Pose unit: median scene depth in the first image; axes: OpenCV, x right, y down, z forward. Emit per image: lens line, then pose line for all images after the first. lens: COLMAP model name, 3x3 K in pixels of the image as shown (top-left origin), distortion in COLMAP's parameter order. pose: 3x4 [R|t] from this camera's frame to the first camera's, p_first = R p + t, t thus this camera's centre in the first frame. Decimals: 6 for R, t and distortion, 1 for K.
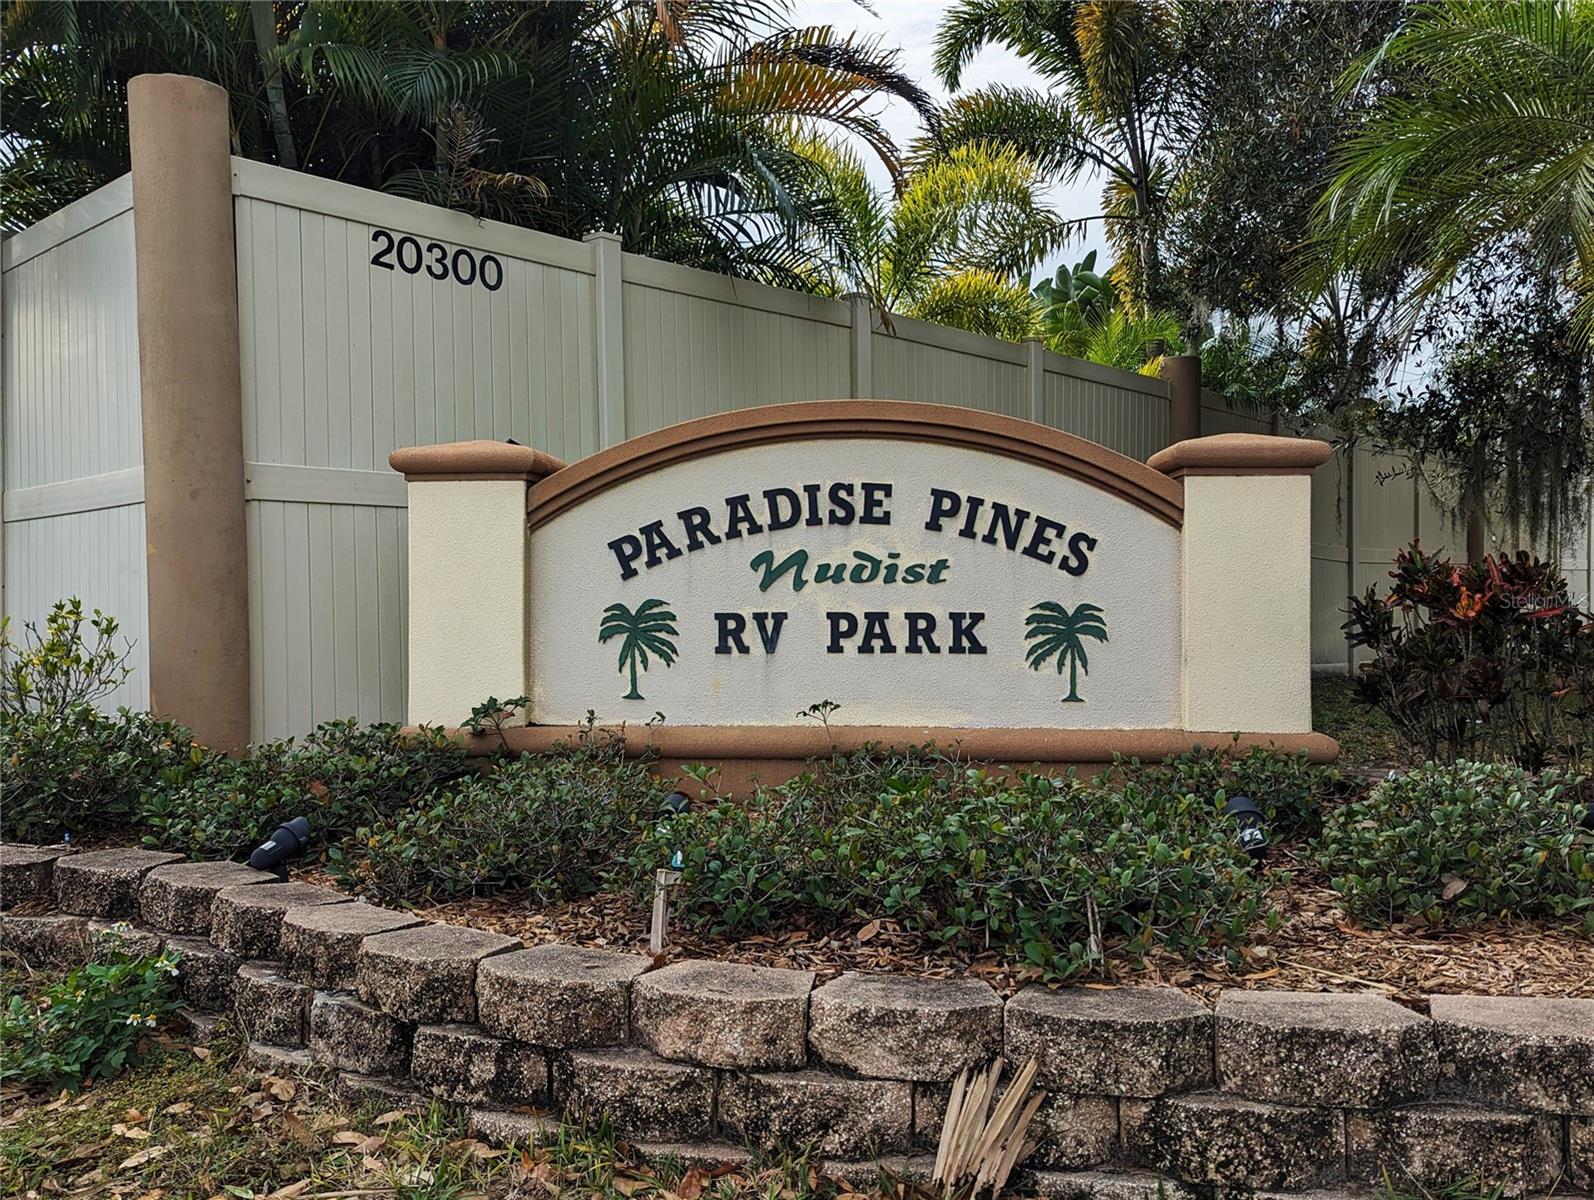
lens RADIAL K [[1335.5, 0, 796.6], [0, 1335.5, 598.6], [0, 0, 1]] dist [0.010921, 0.002096]
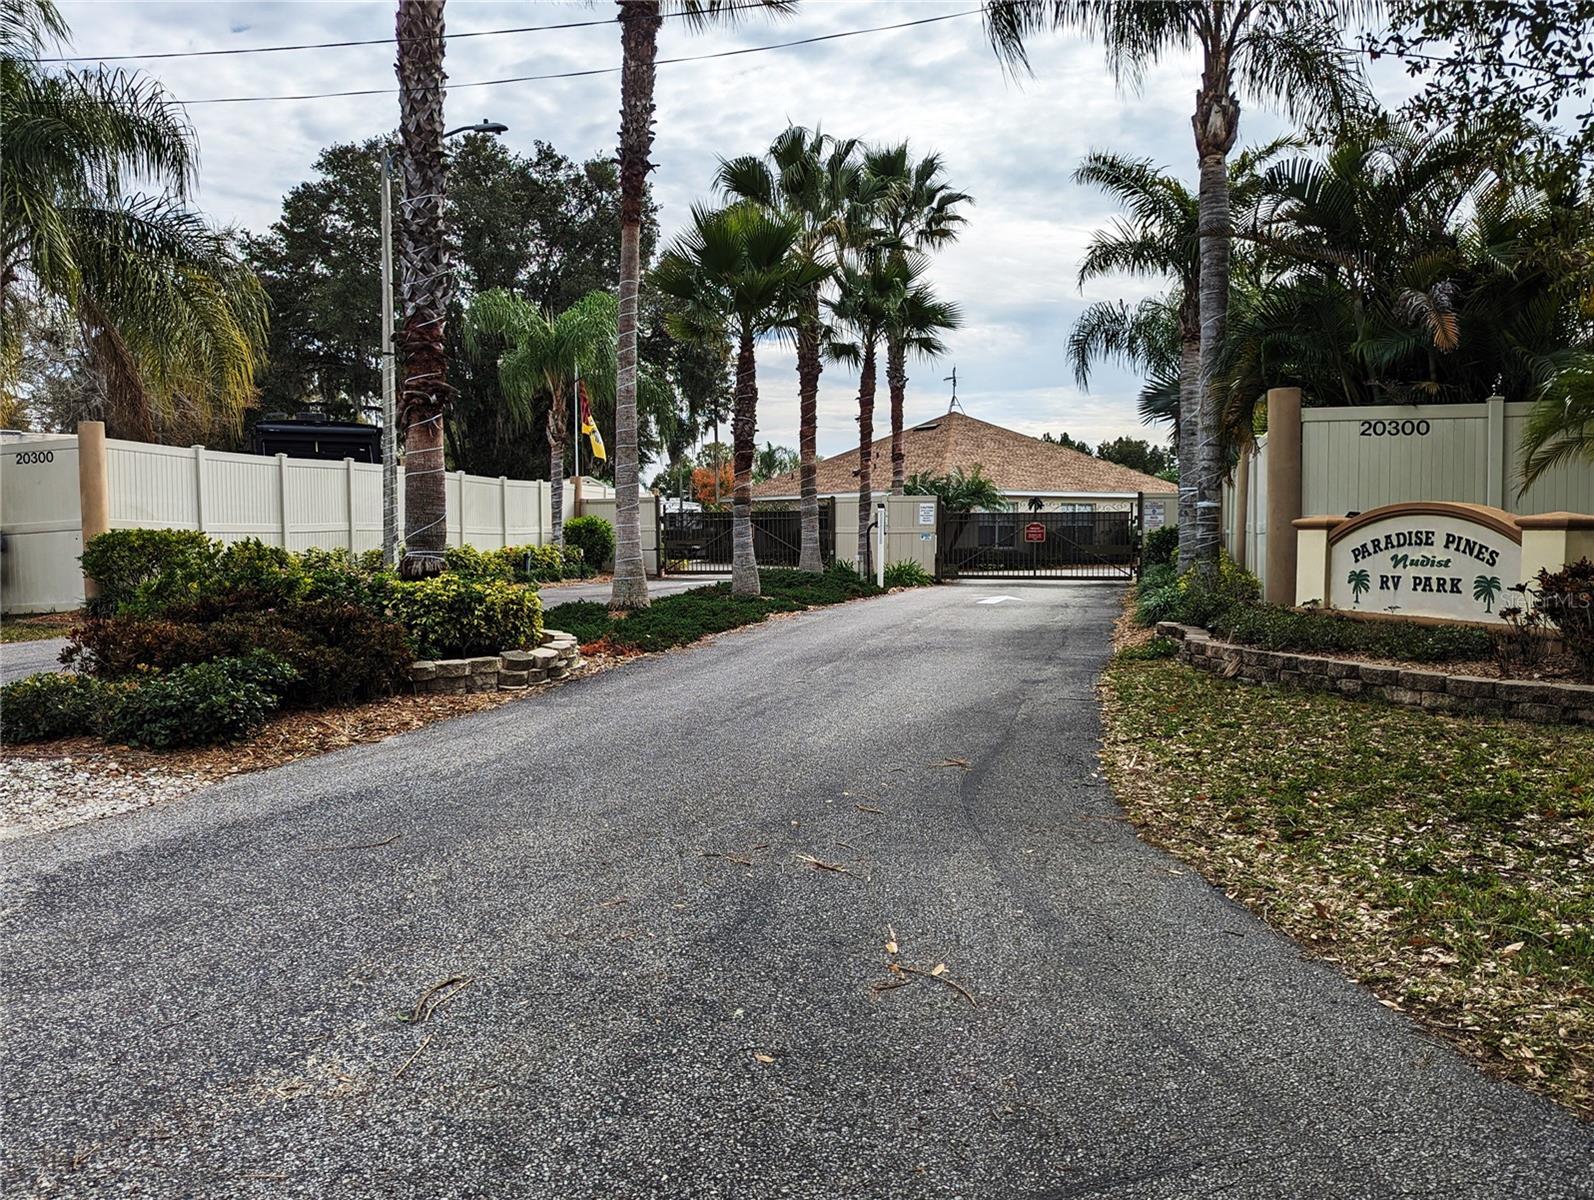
lens RADIAL K [[1119.2, 0, 796.9], [0, 1119.2, 596.2], [0, 0, 1]] dist [0.054771, -0.027121]
pose [[0.389502, 0.056732, -0.919277, 1.739394], [-0.014916, 0.998359, 0.055292, -0.061592], [0.920905, -0.007824, 0.389709, -1.153864]]
